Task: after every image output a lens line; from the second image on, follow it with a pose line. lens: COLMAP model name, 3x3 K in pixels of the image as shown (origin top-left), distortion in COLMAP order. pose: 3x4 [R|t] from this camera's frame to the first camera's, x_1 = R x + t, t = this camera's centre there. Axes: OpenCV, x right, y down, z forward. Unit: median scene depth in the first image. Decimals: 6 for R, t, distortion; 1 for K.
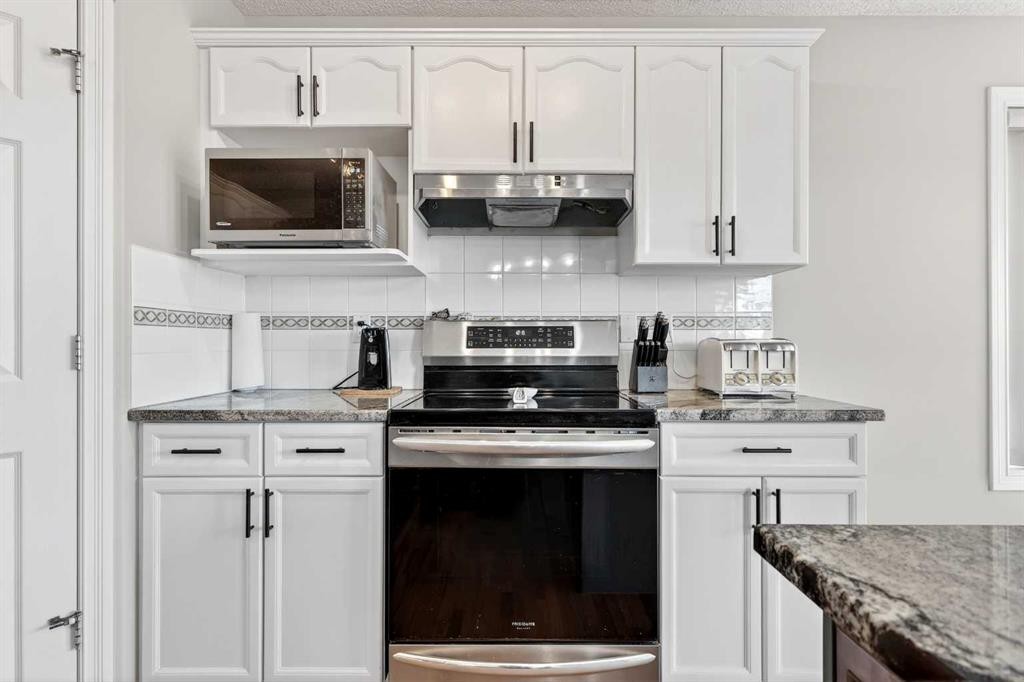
lens RADIAL K [[529.7, 0, 512.0], [0, 529.7, 341.0], [0, 0, 1]] dist [-0.003257, -0.000587]
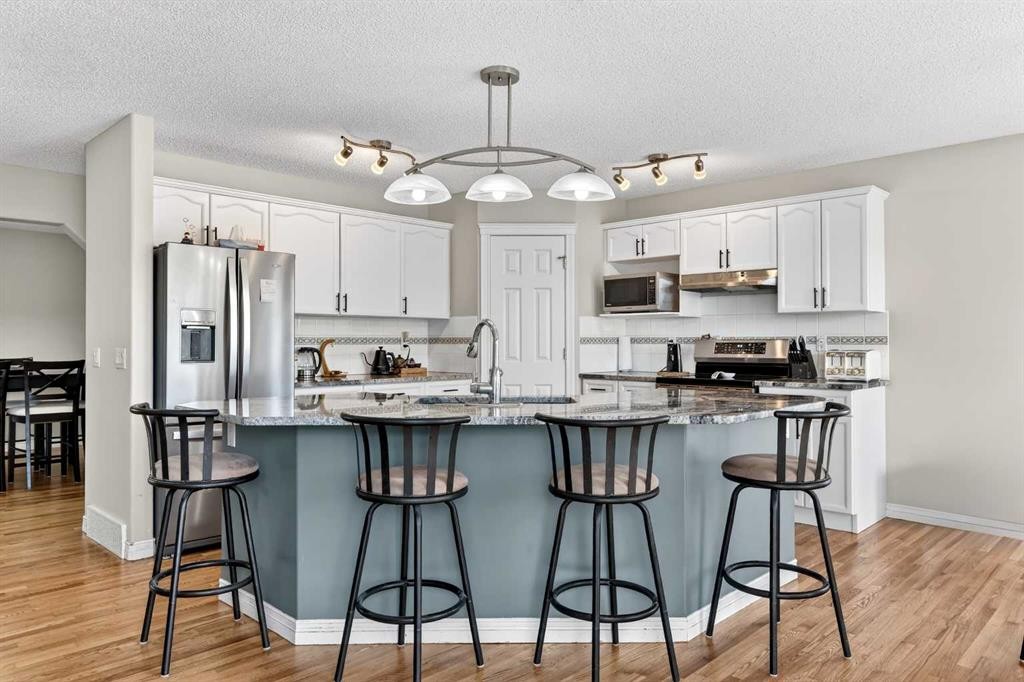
lens RADIAL K [[695.8, 0, 512.0], [0, 695.8, 341.0], [0, 0, 1]] dist [0.001994, 0.001498]
pose [[0.714441, -0.000865, -0.699695, 1.365988], [0.001476, 0.999999, 0.000271, -0.040445], [0.699694, -0.001226, 0.714441, -1.609332]]
